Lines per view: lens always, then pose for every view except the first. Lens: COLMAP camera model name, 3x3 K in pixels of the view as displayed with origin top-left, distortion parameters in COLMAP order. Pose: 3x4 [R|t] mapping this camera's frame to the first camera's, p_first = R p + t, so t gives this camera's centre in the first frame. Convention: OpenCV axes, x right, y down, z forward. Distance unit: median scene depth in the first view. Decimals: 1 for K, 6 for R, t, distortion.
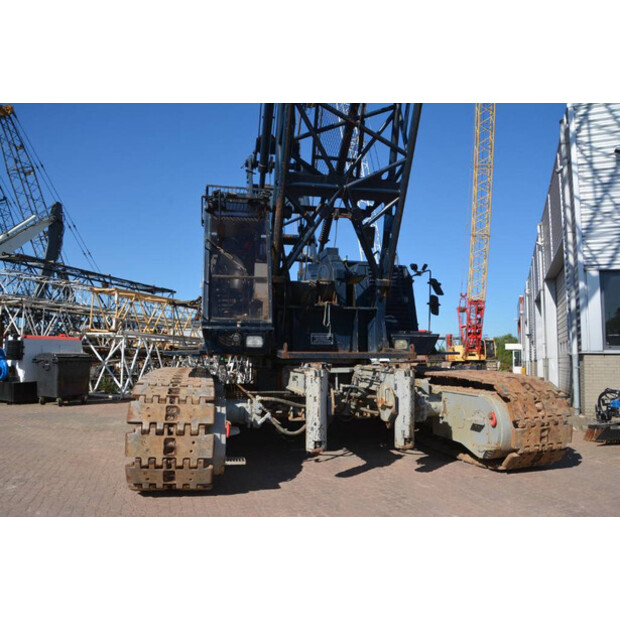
lens RADIAL K [[482.2, 0, 310.0], [0, 482.2, 310.0], [0, 0, 1]] dist [-0.150321, 0.093200]
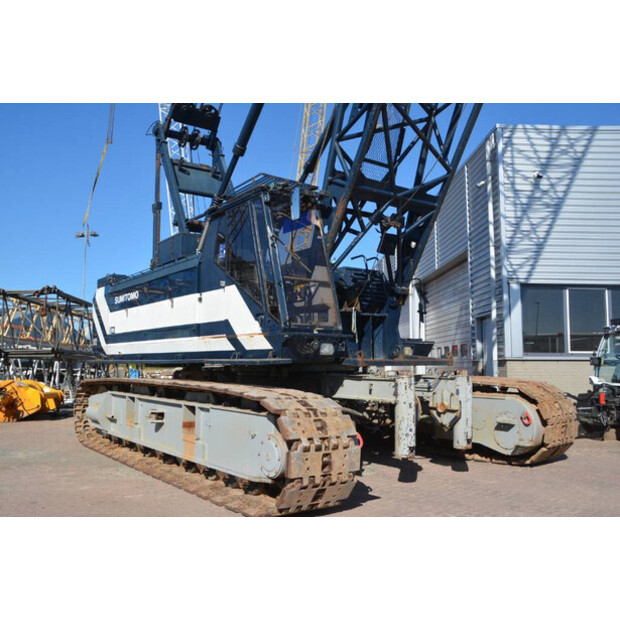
lens RADIAL K [[558.3, 0, 310.0], [0, 558.3, 310.0], [0, 0, 1]] dist [-0.044318, 0.003551]
pose [[0.910728, 0.031261, 0.411822, -0.373295], [-0.034402, 0.999408, 0.000215, -0.006707], [-0.411571, -0.014363, 0.911264, 0.001195]]
